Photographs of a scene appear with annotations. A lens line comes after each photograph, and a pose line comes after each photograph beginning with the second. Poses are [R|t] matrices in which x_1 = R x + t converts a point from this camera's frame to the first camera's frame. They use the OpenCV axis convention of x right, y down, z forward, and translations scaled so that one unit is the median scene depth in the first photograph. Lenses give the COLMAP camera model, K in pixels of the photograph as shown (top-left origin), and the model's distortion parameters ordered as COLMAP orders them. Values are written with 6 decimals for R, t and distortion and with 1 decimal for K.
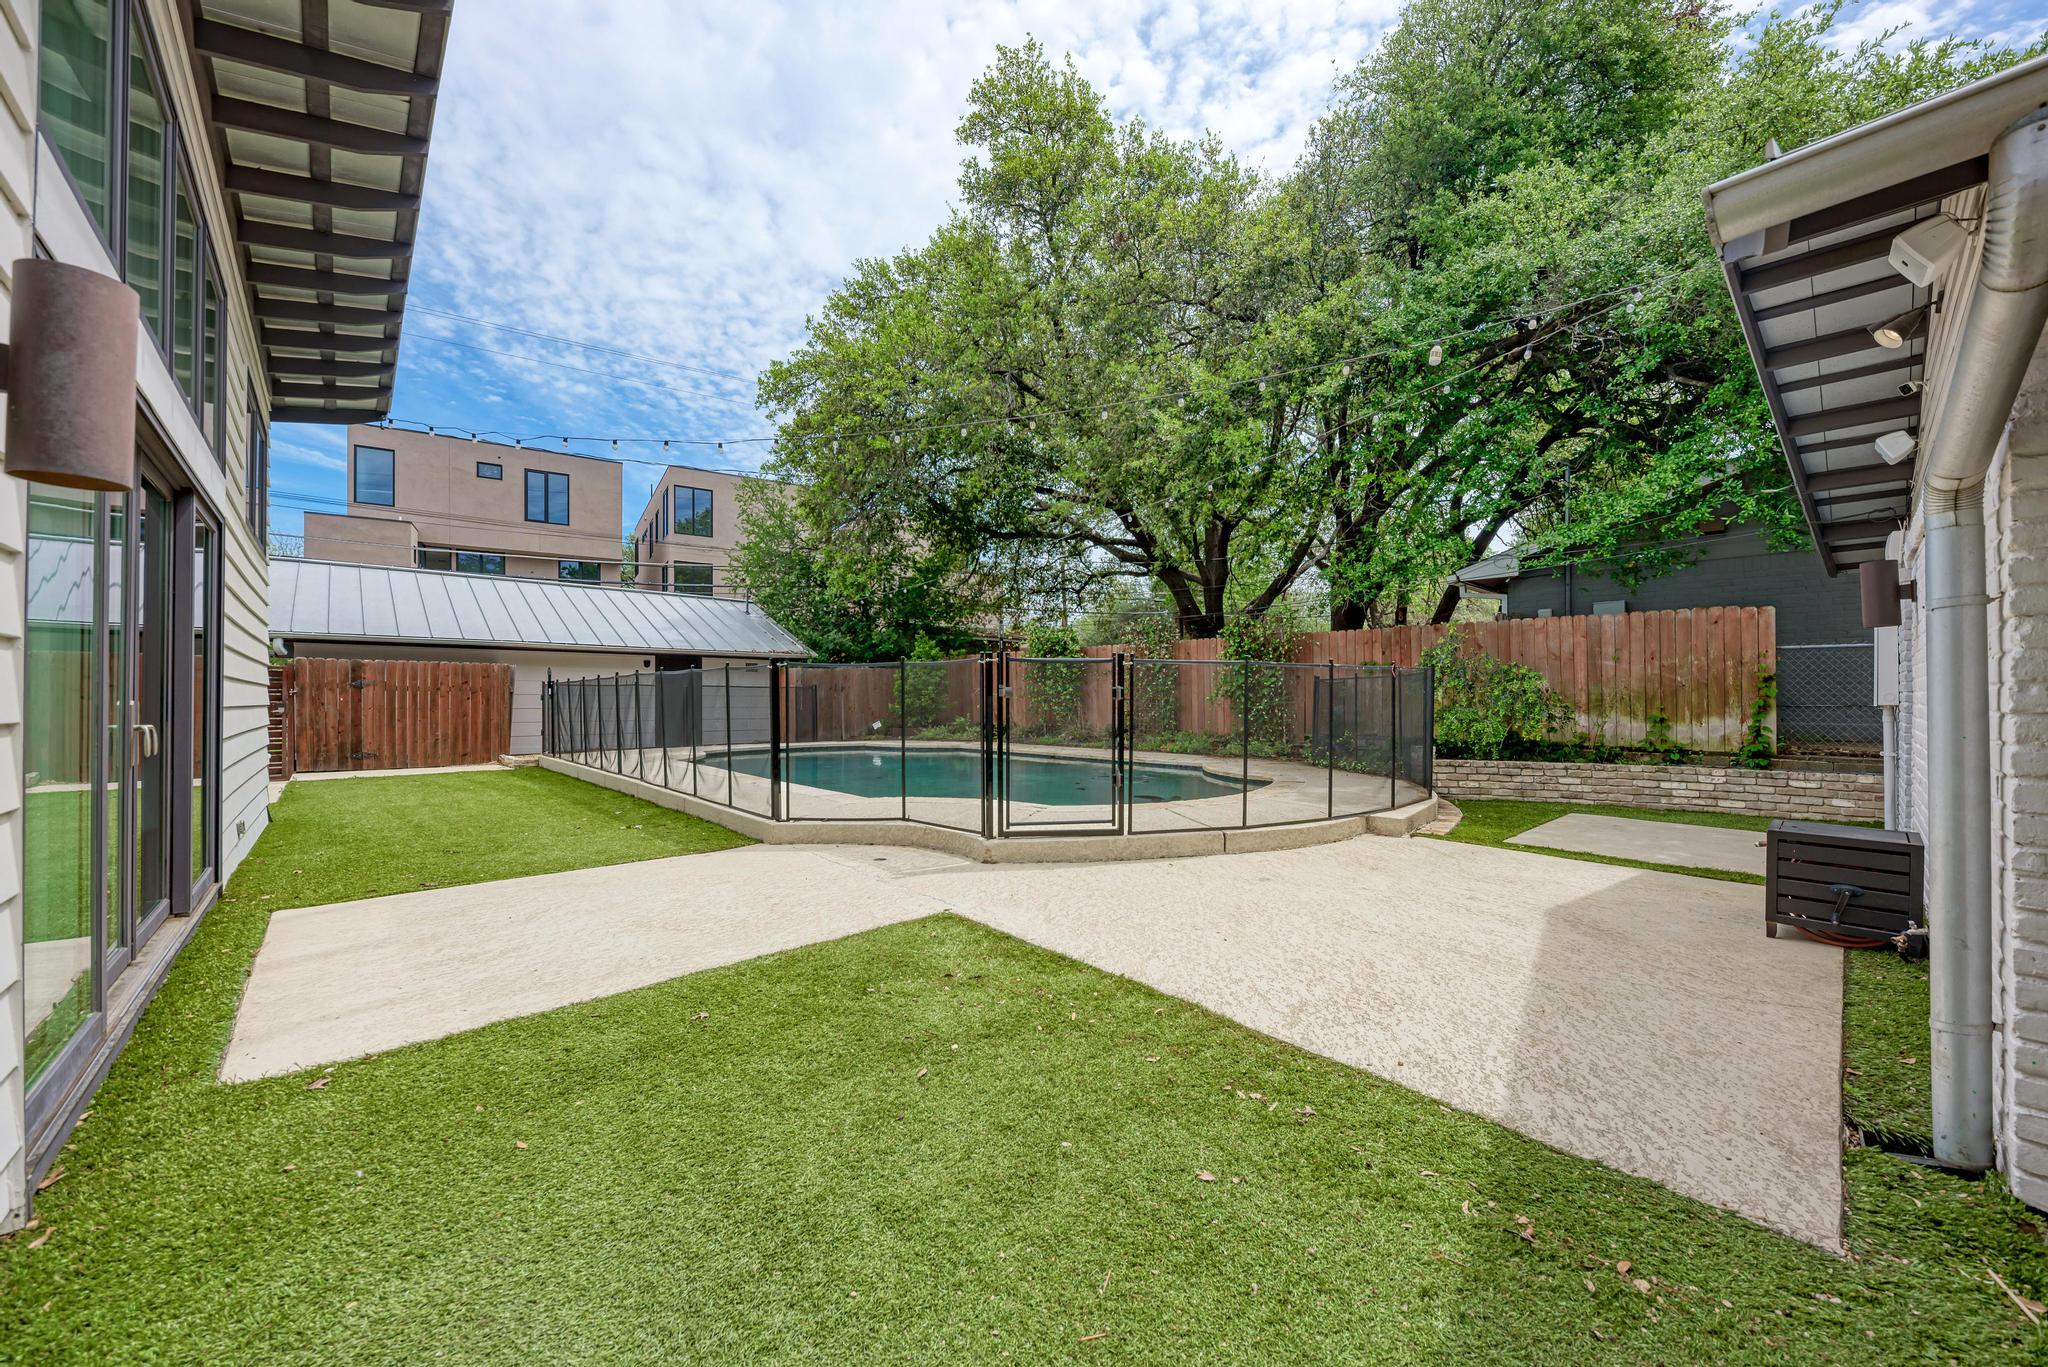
lens RADIAL K [[754.8, 0, 1014.2], [0, 754.8, 692.7], [0, 0, 1]] dist [0.001040, 0.000060]
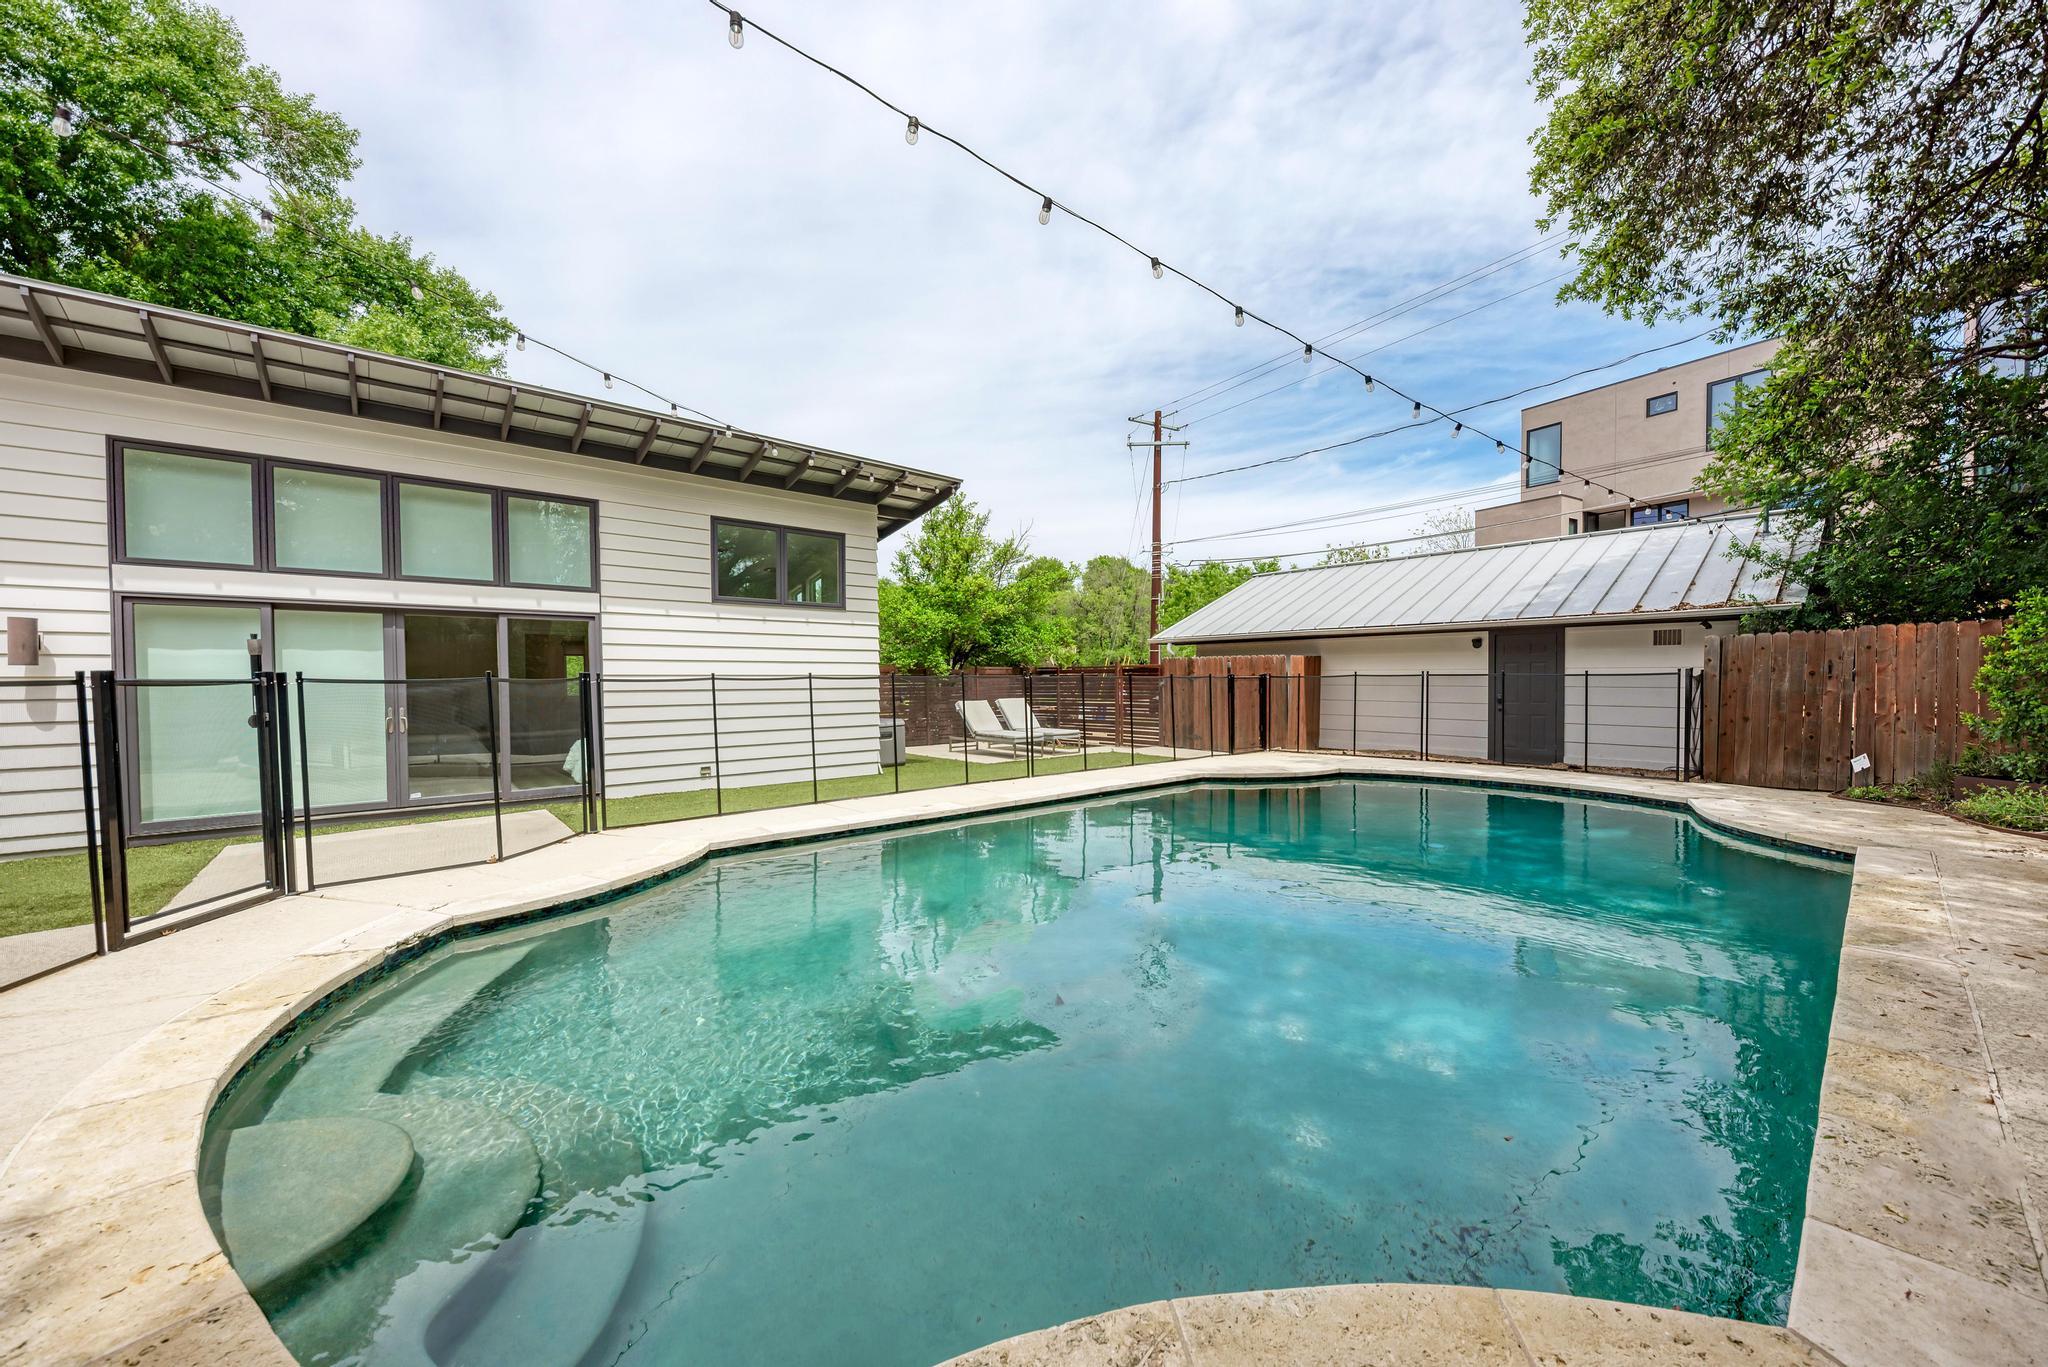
lens RADIAL K [[759.9, 0, 1019.6], [0, 759.9, 695.1], [0, 0, 1]] dist [0.000149, -0.000045]
pose [[0.006445, 0.020044, -0.999778, 0.222769], [0.012538, 0.999719, 0.020124, -0.007556], [0.999901, -0.012665, 0.006192, 0.506447]]
